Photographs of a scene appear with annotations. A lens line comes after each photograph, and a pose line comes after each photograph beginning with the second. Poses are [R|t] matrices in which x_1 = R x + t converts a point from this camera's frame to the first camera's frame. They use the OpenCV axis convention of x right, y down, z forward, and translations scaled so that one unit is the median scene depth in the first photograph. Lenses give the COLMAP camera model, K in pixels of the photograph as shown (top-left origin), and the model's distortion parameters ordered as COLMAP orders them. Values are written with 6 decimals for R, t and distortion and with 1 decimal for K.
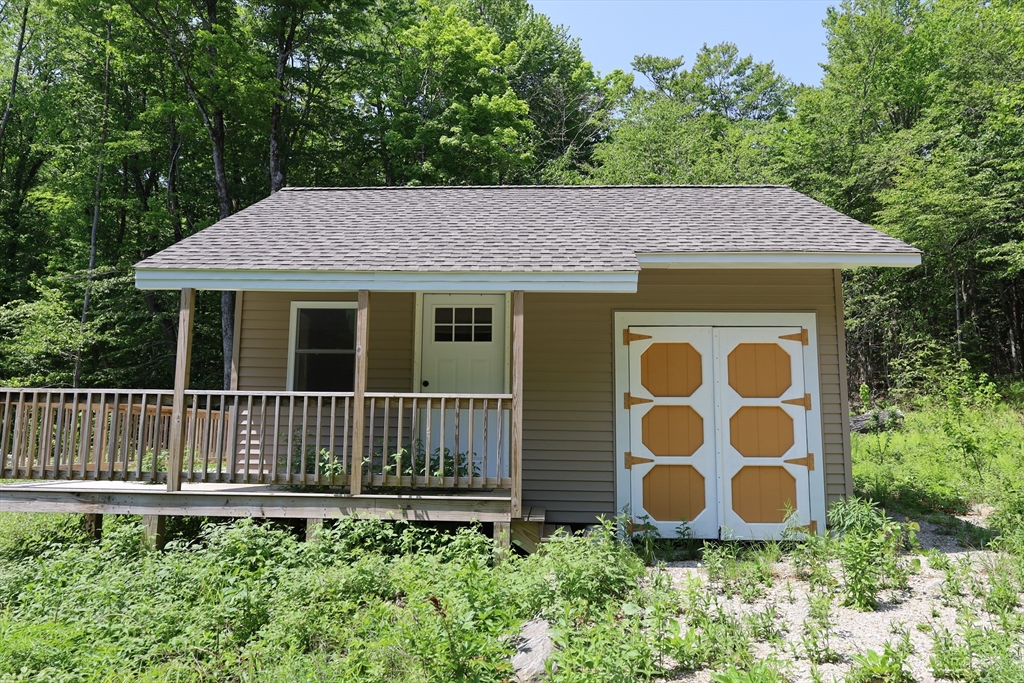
lens RADIAL K [[723.8, 0, 515.5], [0, 723.8, 347.4], [0, 0, 1]] dist [-0.005796, 0.004635]
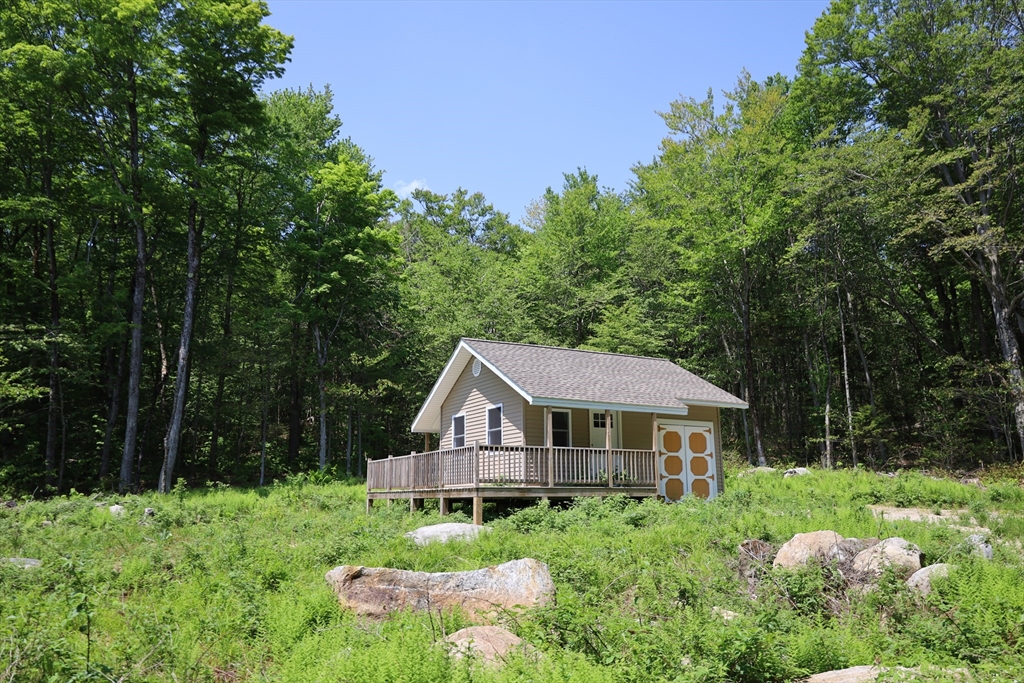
lens RADIAL K [[723.8, 0, 521.1], [0, 723.8, 350.1], [0, 0, 1]] dist [-0.005796, 0.004635]
pose [[0.850909, 0.090446, 0.517468, -1.611422], [-0.050258, 0.994564, -0.091194, -0.033375], [-0.522904, 0.051591, 0.850829, -0.937393]]
